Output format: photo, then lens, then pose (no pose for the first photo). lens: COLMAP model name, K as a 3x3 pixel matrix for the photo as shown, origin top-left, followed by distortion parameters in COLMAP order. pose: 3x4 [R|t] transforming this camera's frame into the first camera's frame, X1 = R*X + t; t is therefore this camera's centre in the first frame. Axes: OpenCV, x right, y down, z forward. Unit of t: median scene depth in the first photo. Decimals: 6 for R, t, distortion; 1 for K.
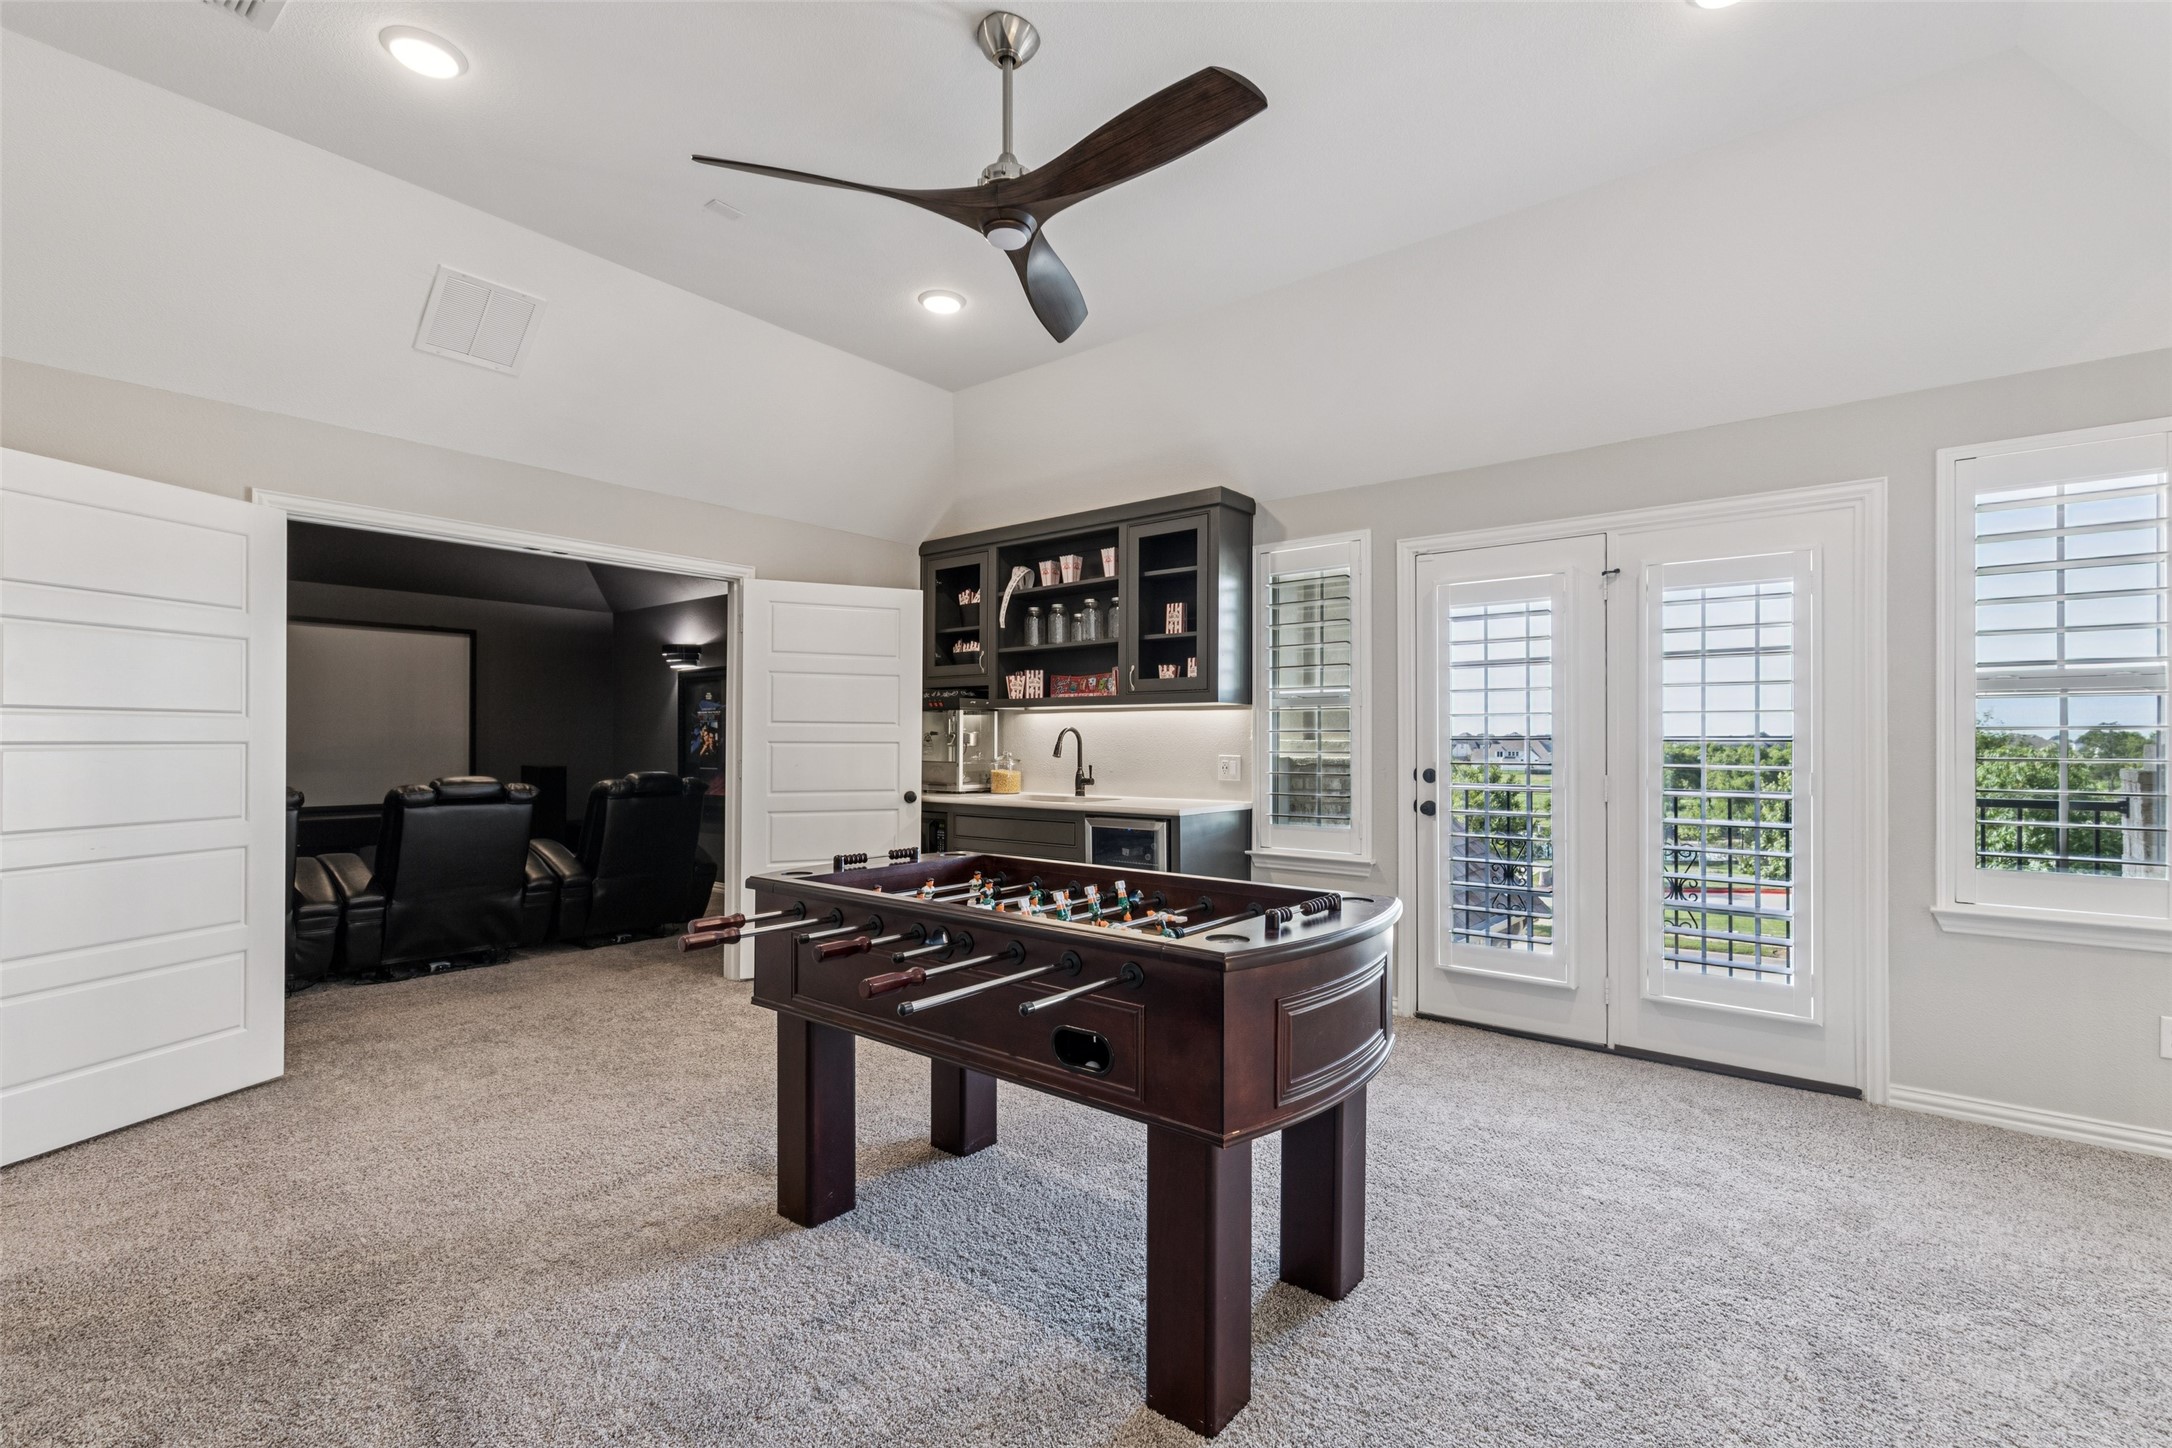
lens RADIAL K [[977.5, 0, 1093.9], [0, 977.5, 739.5], [0, 0, 1]] dist [0.010480, -0.001021]
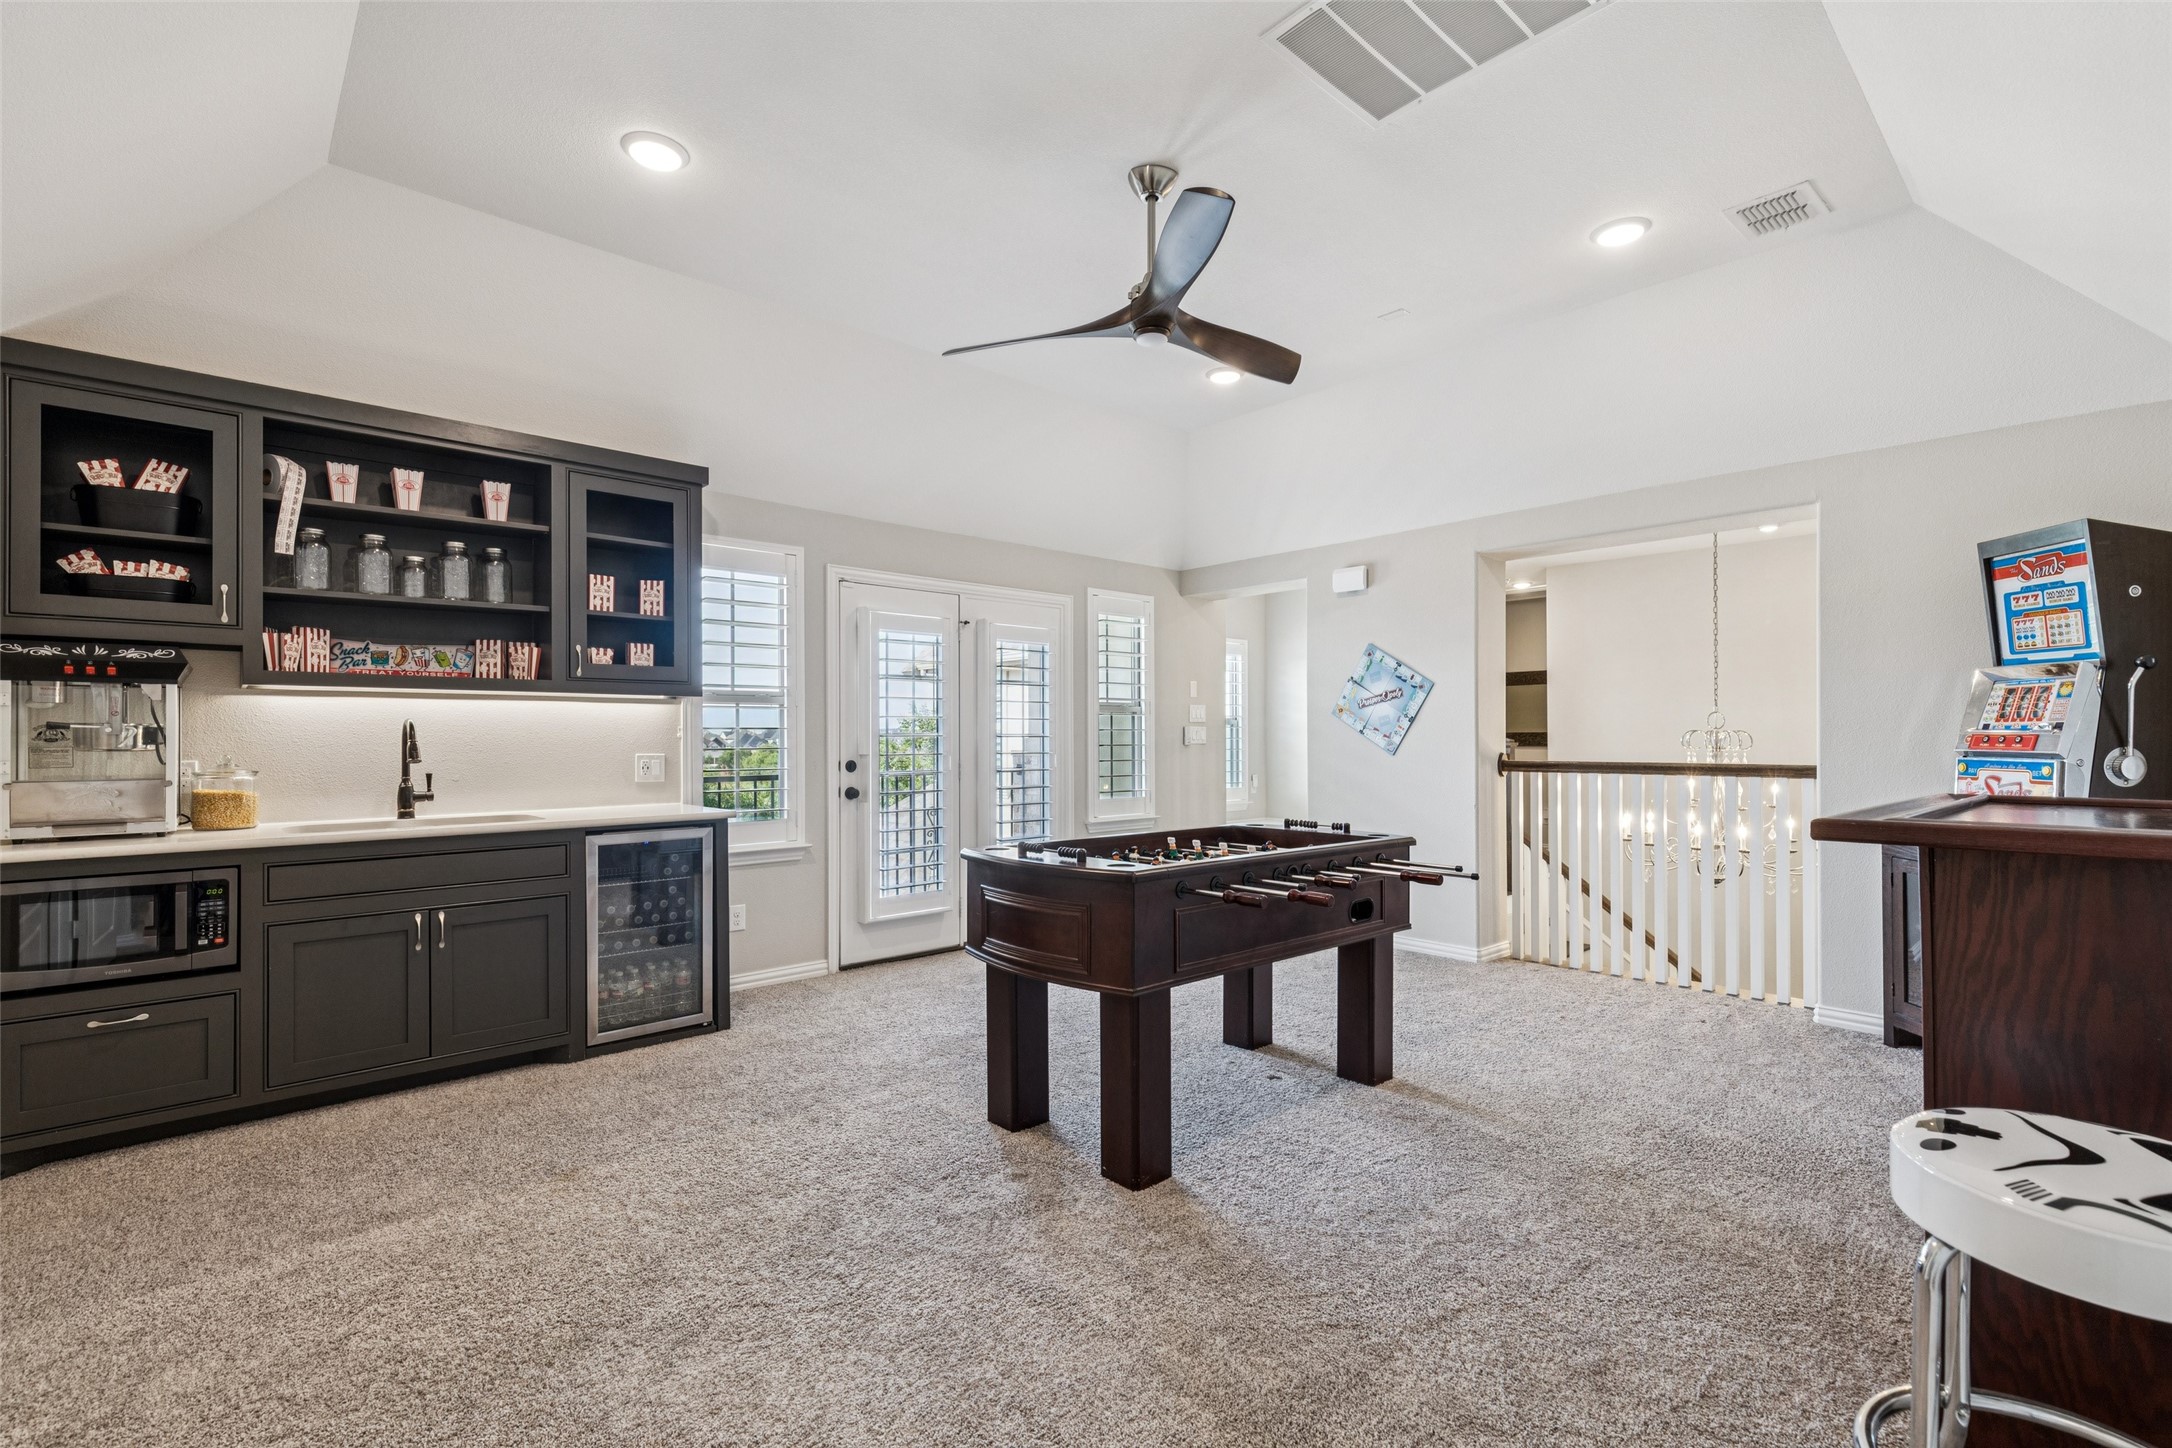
lens RADIAL K [[977.5, 0, 1091.1], [0, 977.5, 723.9], [0, 0, 1]] dist [0.010480, -0.001021]
pose [[0.149700, 0.013651, 0.988637, -0.701076], [0.005015, 0.999881, -0.014566, 0.003639], [-0.988719, 0.007139, 0.149613, 0.462628]]
